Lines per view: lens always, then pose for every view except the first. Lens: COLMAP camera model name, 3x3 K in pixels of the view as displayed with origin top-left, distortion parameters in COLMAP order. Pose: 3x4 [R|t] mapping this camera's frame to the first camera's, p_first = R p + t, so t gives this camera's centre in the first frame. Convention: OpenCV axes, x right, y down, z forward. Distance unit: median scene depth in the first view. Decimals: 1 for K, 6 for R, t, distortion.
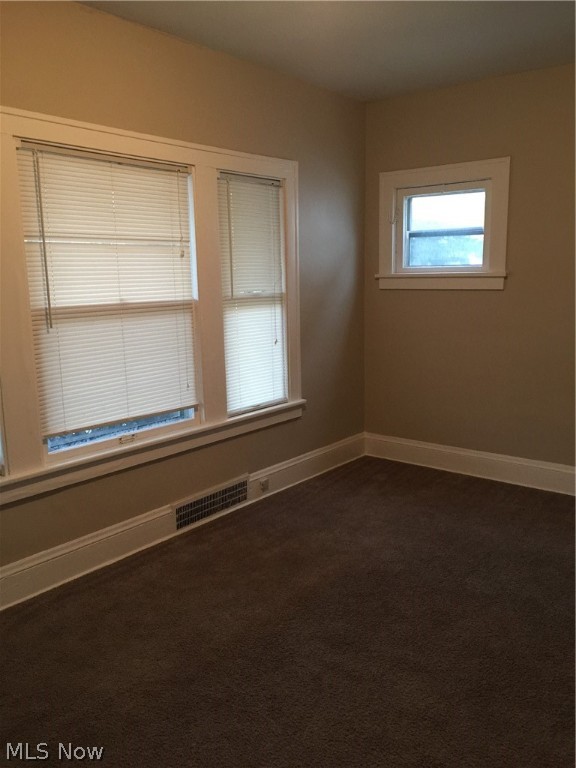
lens RADIAL K [[659.3, 0, 292.0], [0, 659.3, 381.1], [0, 0, 1]] dist [0.086855, -0.028789]
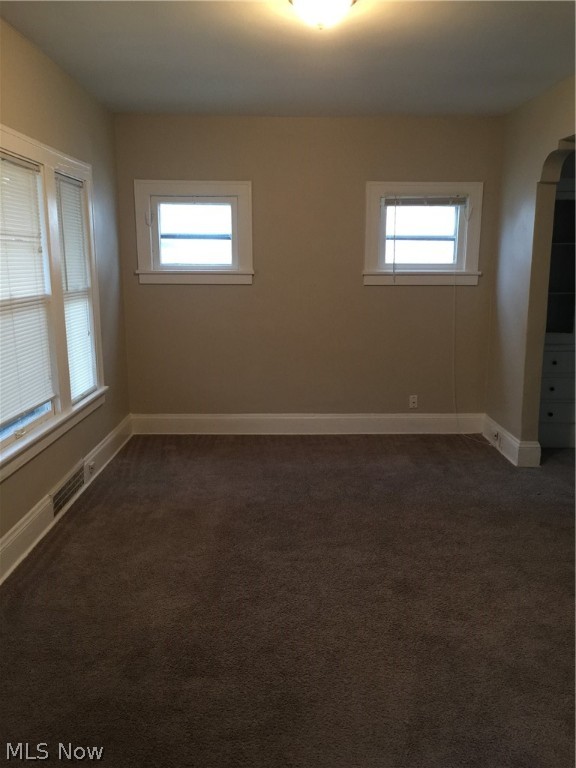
lens RADIAL K [[659.3, 0, 290.2], [0, 659.3, 386.7], [0, 0, 1]] dist [0.086855, -0.028789]
pose [[0.782005, -0.102597, 0.614770, -0.446765], [0.092891, 0.994528, 0.047813, 0.004888], [-0.616311, 0.019717, 0.787256, -0.043898]]
